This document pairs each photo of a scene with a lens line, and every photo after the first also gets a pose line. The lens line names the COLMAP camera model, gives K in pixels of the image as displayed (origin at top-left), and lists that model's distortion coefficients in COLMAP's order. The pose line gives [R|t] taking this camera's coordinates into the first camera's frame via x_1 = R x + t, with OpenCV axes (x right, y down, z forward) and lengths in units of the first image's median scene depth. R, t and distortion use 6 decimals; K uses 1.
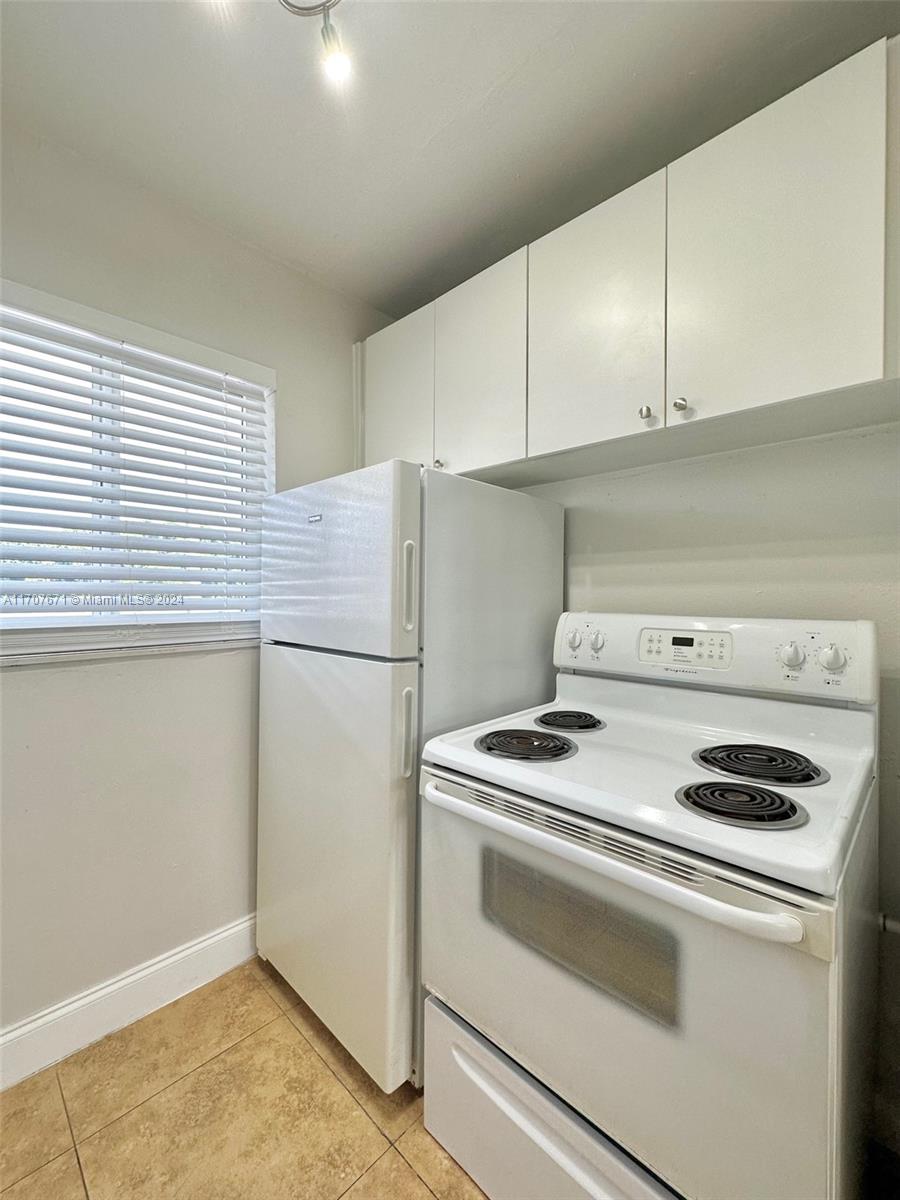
lens RADIAL K [[500.8, 0, 450.0], [0, 500.8, 600.0], [0, 0, 1]] dist [-0.000213, 0.000546]
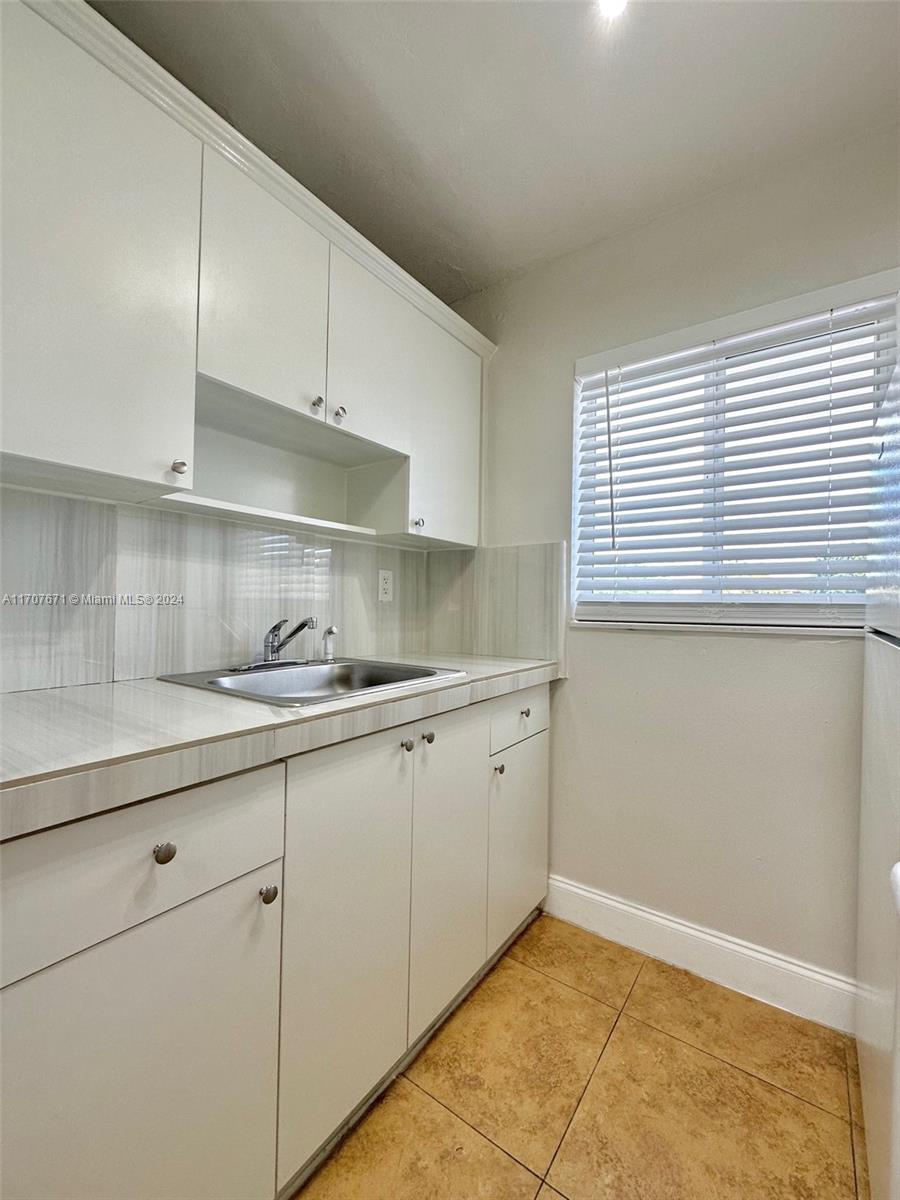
lens RADIAL K [[500.8, 0, 450.0], [0, 500.8, 600.0], [0, 0, 1]] dist [-0.000213, 0.000546]
pose [[0.166889, 0.003966, -0.985968, 0.331950], [-0.028088, 0.999605, -0.000733, 0.064011], [0.985576, 0.027816, 0.166934, 0.282674]]
